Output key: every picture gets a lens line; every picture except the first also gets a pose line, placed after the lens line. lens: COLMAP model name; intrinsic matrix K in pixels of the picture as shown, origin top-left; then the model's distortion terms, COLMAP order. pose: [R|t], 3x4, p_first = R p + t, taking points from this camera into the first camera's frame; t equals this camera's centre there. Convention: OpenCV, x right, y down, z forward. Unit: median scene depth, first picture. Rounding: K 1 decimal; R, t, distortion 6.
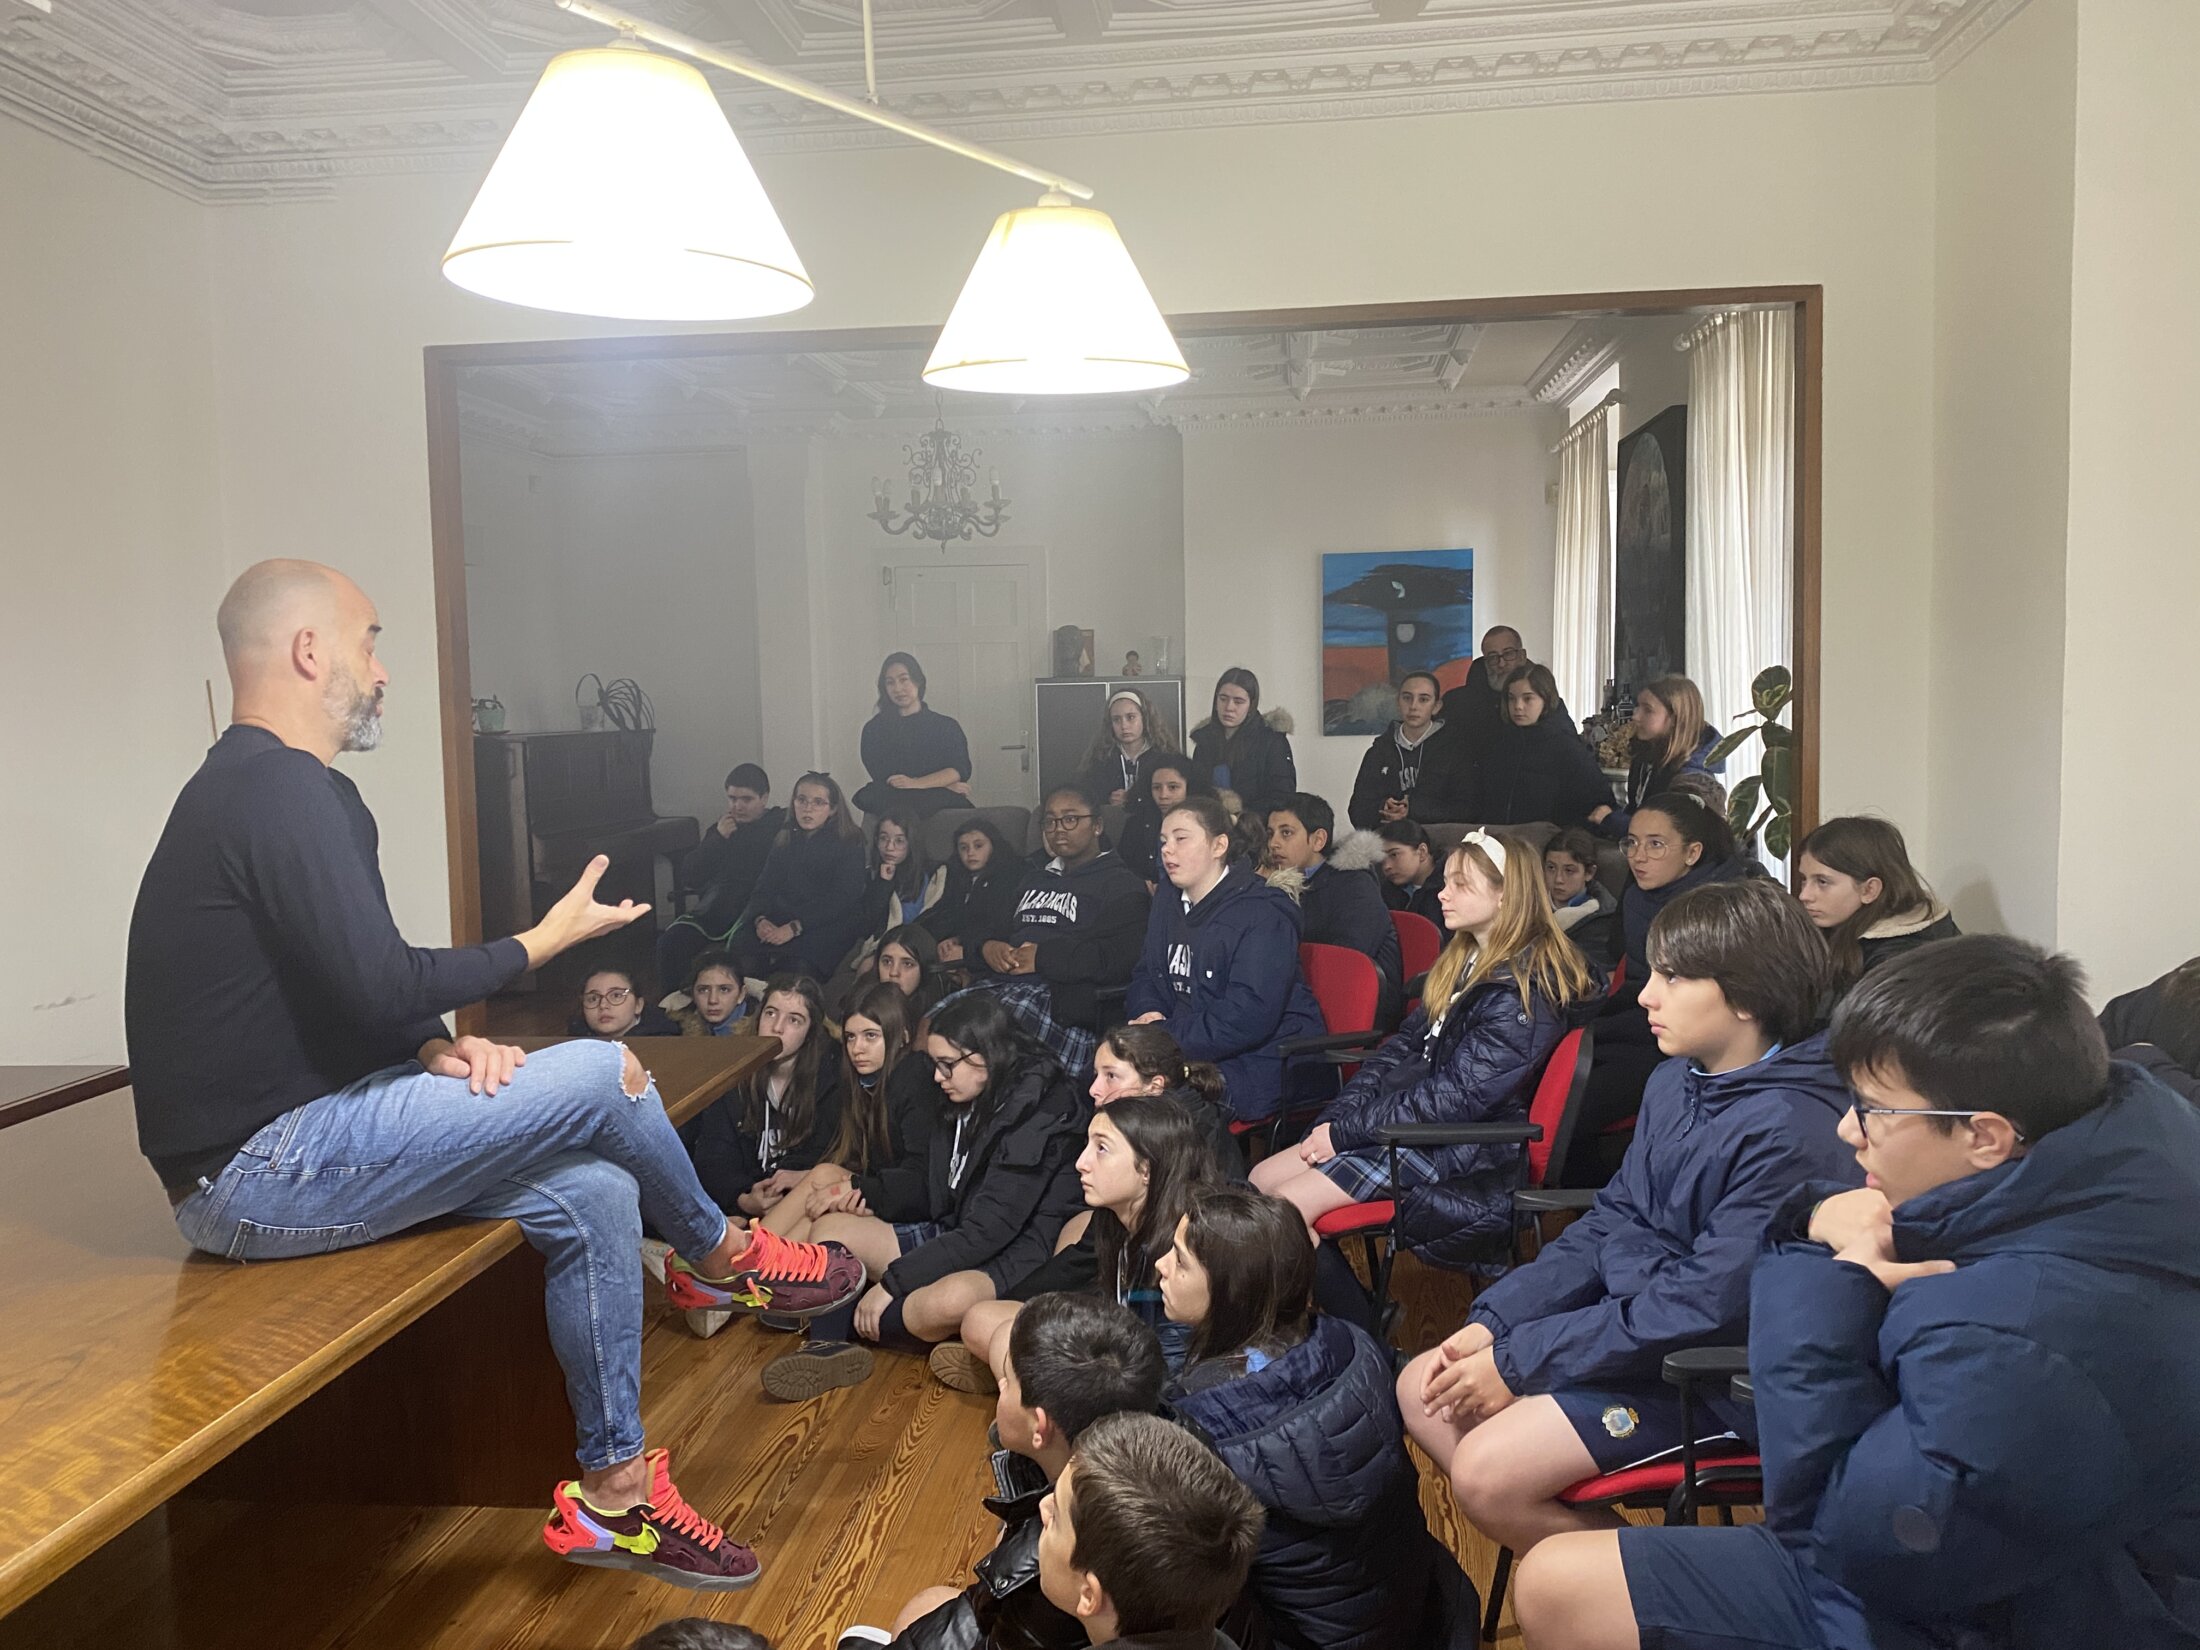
lens RADIAL K [[1660.2, 0, 1052.2], [0, 1660.2, 825.2], [0, 0, 1]] dist [-0.001571, -0.002825]
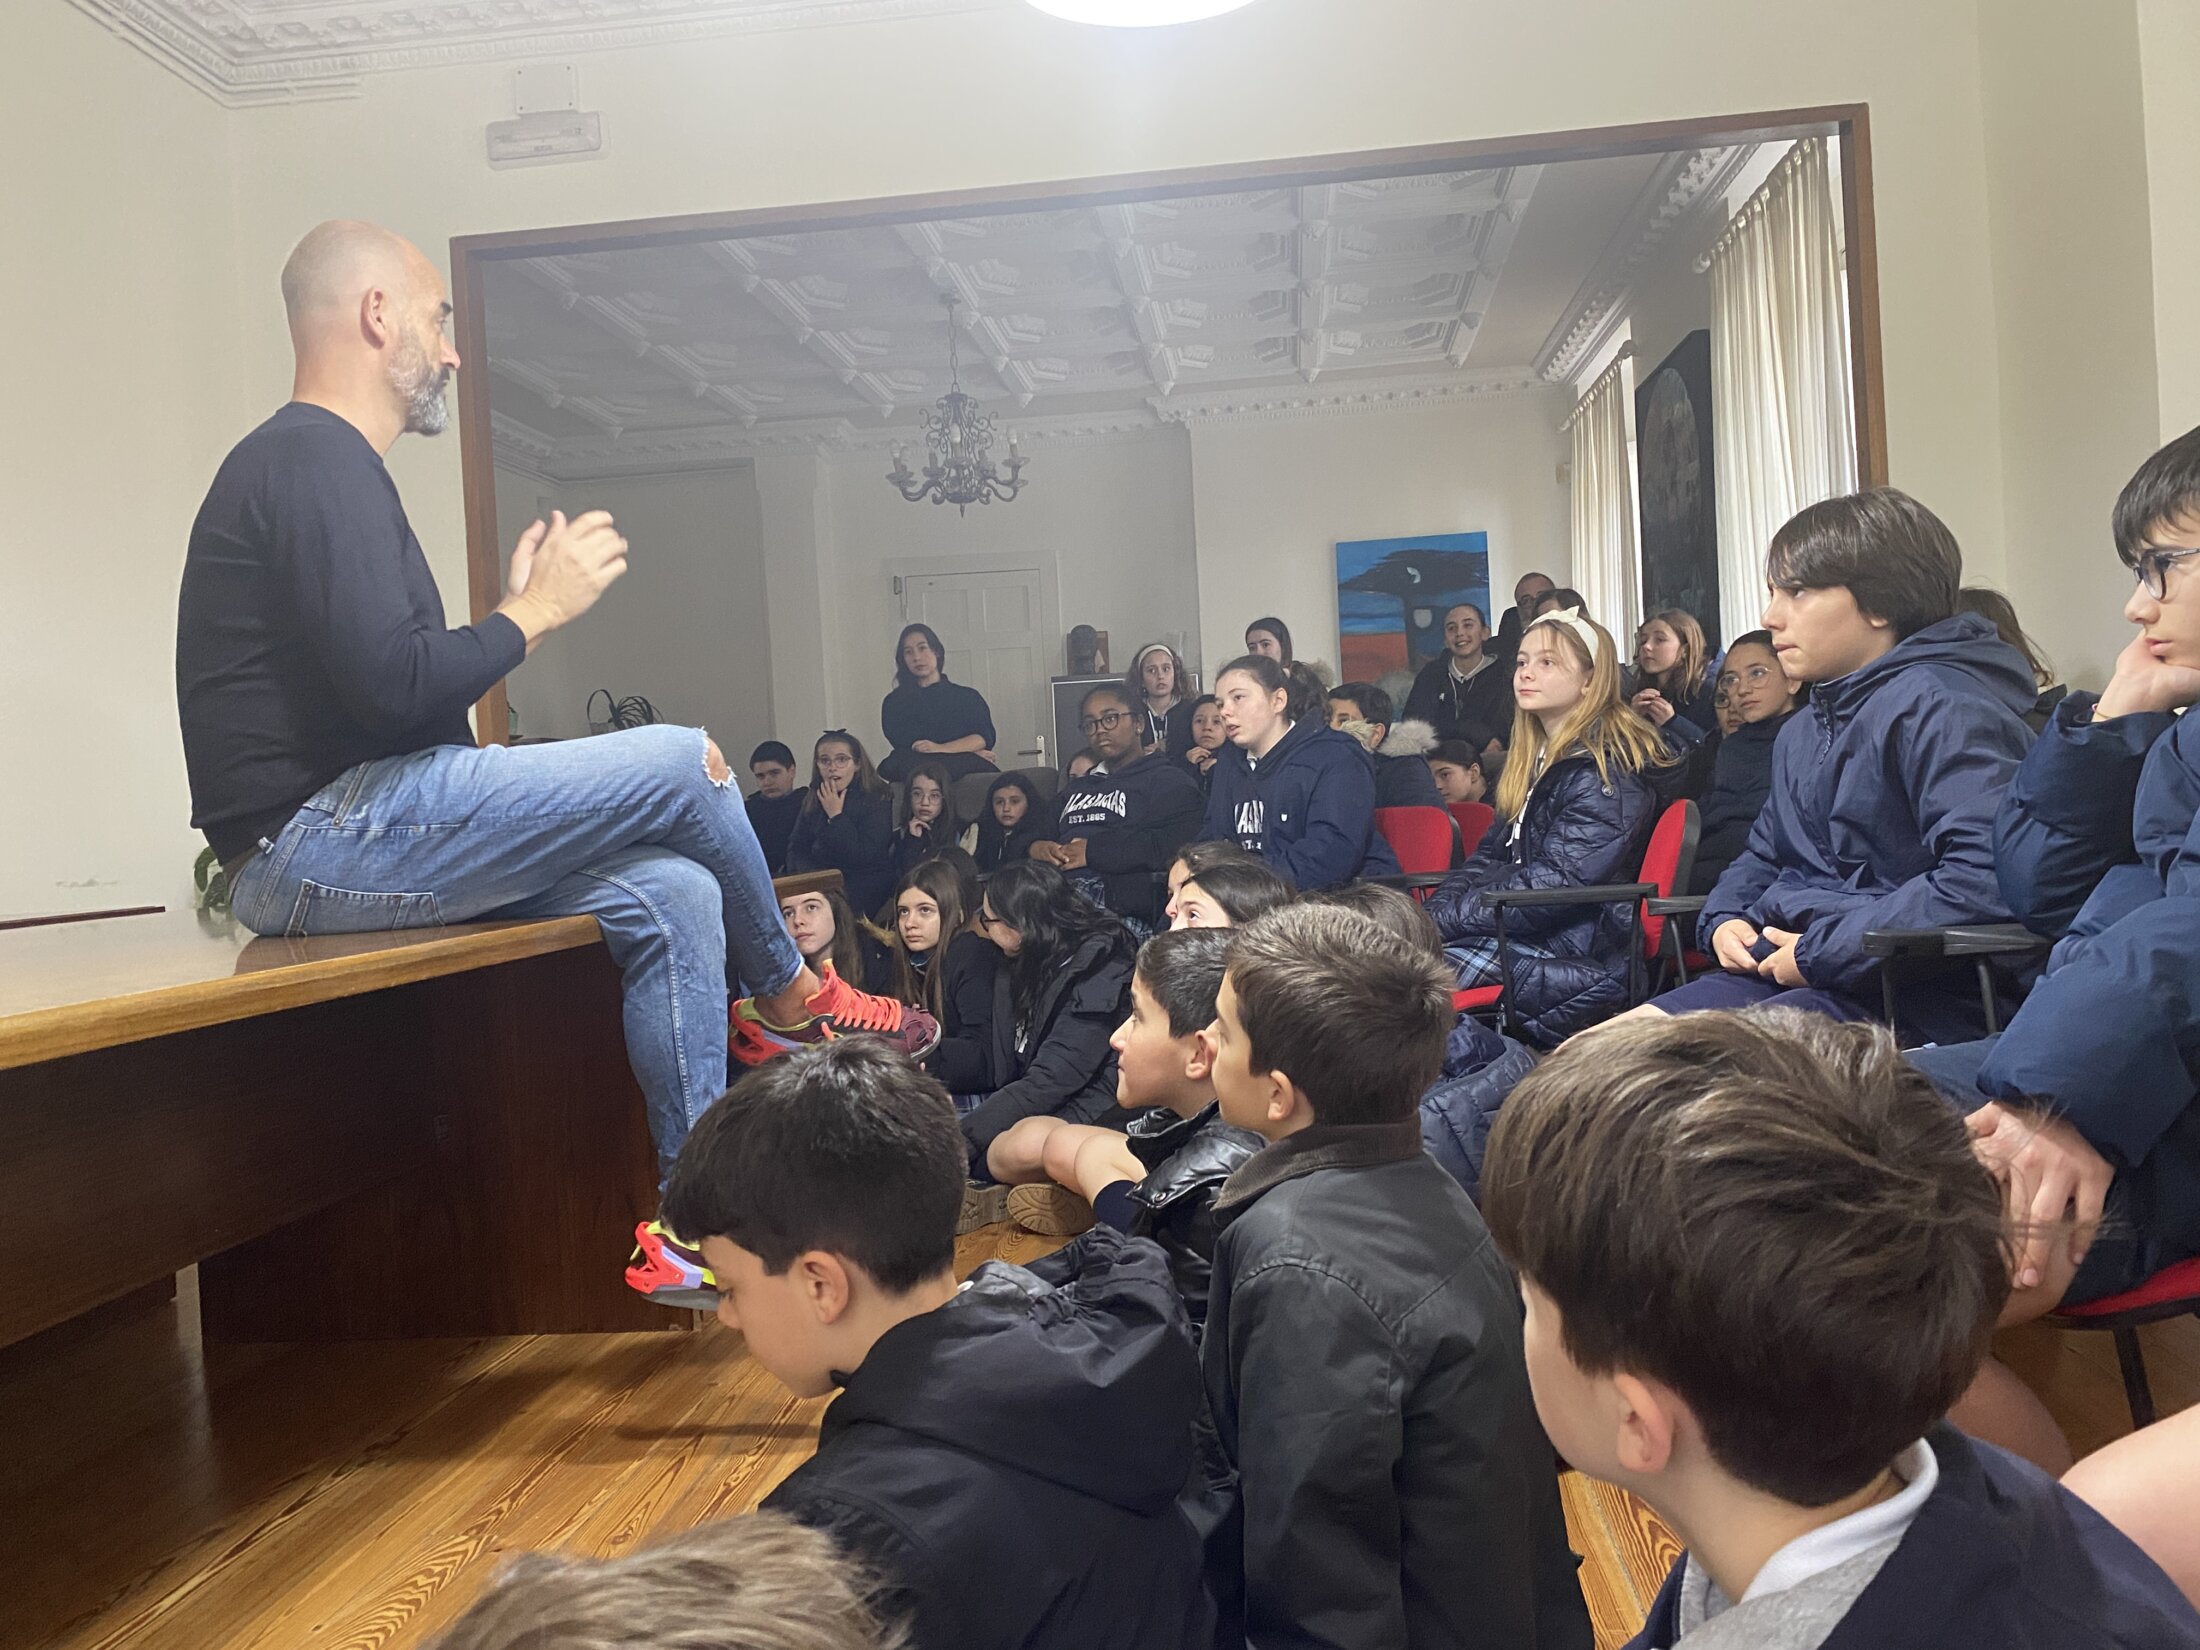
lens RADIAL K [[1660.2, 0, 1052.2], [0, 1660.2, 825.2], [0, 0, 1]] dist [-0.001571, -0.002825]
pose [[0.999457, -0.032716, 0.003808, -0.036778], [0.032890, 0.997505, -0.062462, 0.138372], [-0.001755, 0.062553, 0.998040, 0.036622]]
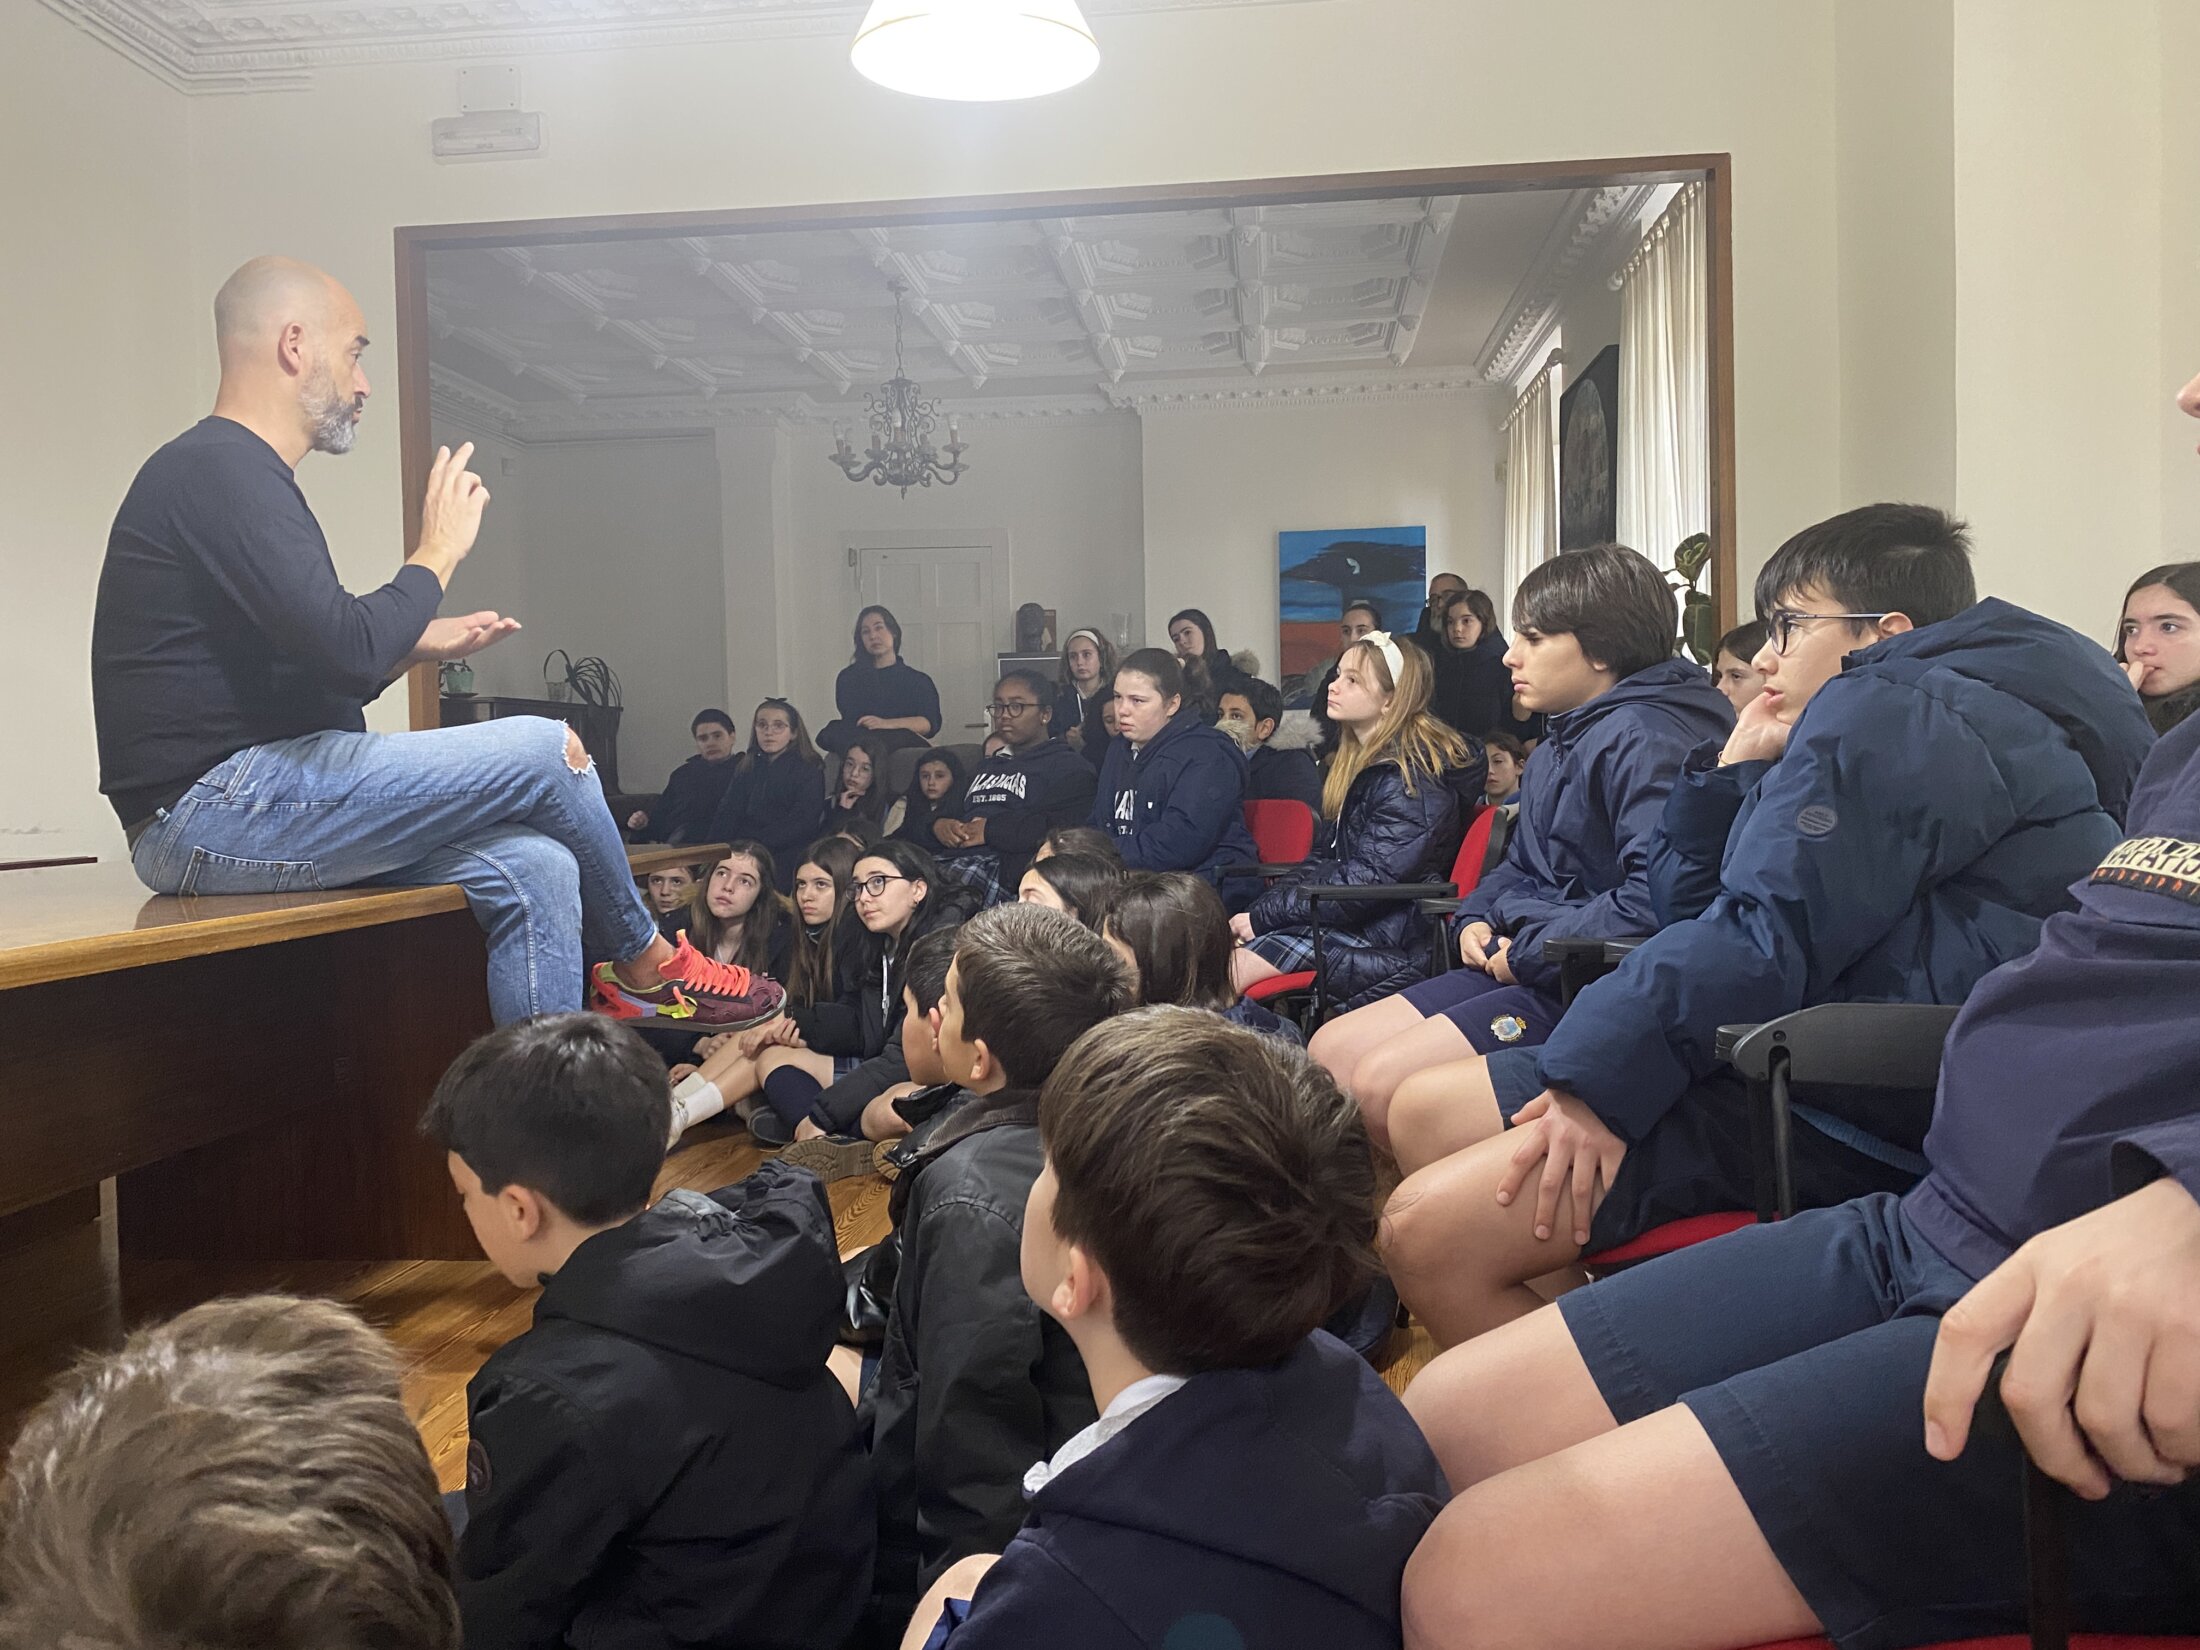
lens RADIAL K [[1661.4, 0, 1047.9], [0, 1661.4, 822.6], [0, 0, 1]] dist [-0.001874, -0.007042]
pose [[0.999929, 0.000514, 0.011875, 0.018737], [-0.000003, 0.999074, -0.043016, 0.132655], [-0.011886, 0.043013, 0.999004, -0.027552]]
